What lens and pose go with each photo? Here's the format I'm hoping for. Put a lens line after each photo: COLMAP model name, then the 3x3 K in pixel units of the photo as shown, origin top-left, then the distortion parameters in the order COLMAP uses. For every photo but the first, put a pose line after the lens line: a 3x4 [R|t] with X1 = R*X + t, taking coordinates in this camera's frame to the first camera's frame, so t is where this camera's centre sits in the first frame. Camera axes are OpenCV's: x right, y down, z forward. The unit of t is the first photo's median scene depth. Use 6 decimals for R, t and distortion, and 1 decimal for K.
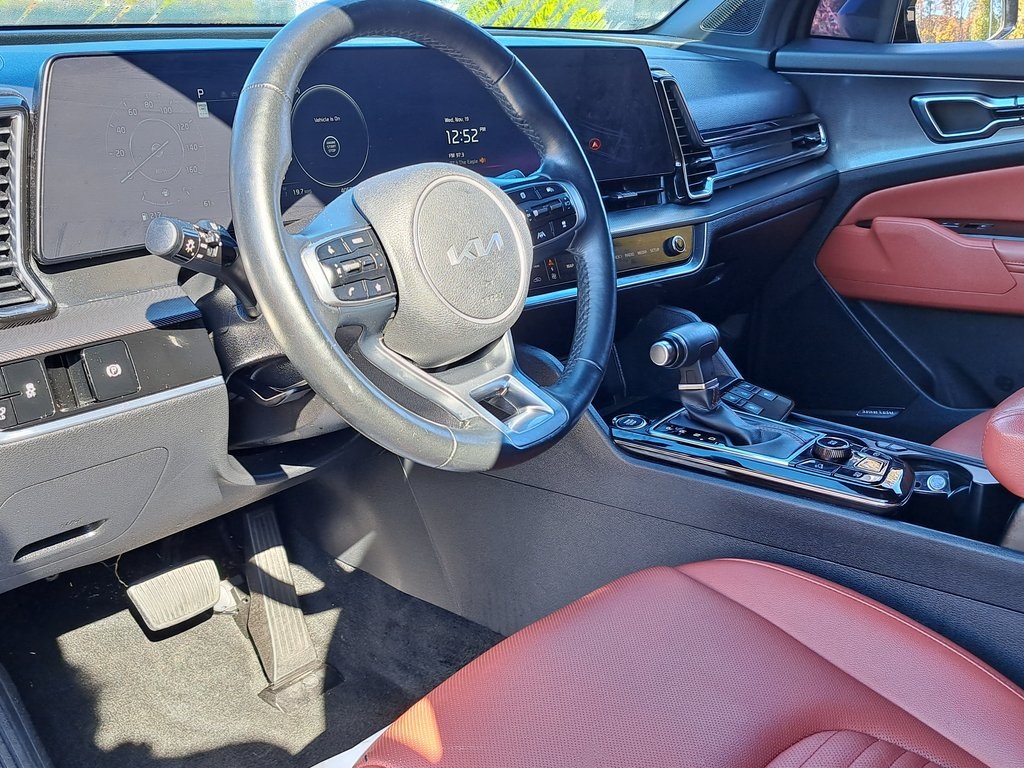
lens RADIAL K [[1205.2, 0, 510.9], [0, 1205.2, 404.0], [0, 0, 1]] dist [0.072901, 0.016466]
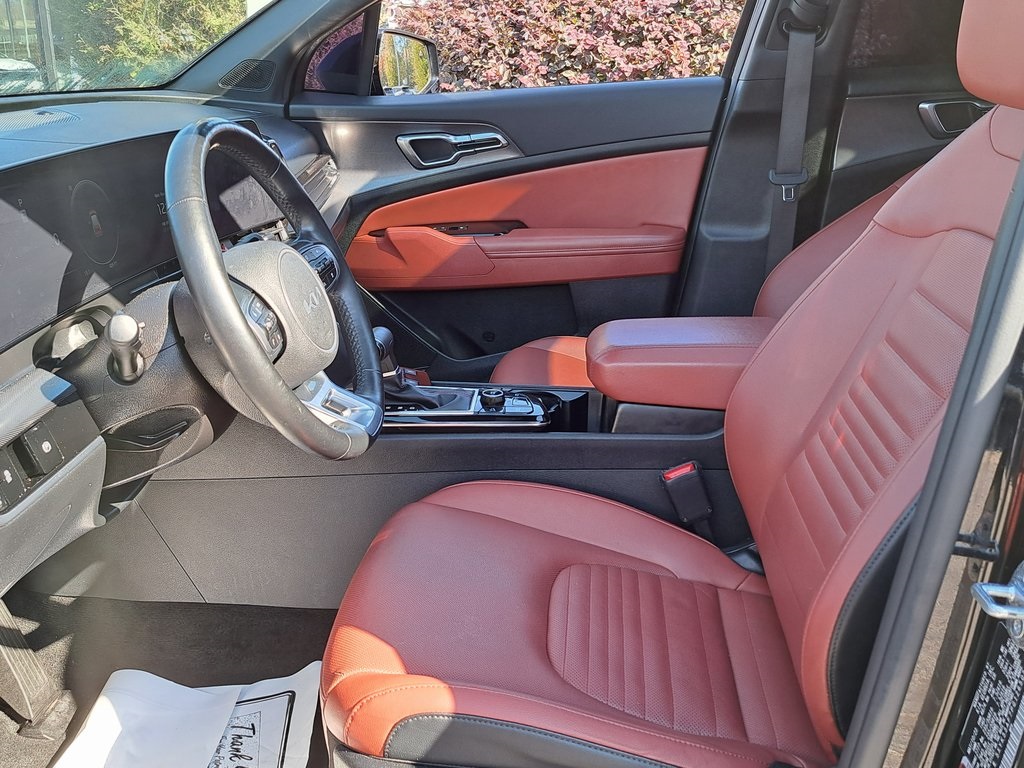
lens RADIAL K [[1244.9, 0, 512.0], [0, 1244.9, 384.0], [0, 0, 1]] dist [0.301754, -0.870382]
pose [[0.785330, -0.189959, 0.589213, -0.574476], [0.187209, 0.980070, 0.066448, -0.070895], [-0.590093, 0.058122, 0.805241, -0.224710]]
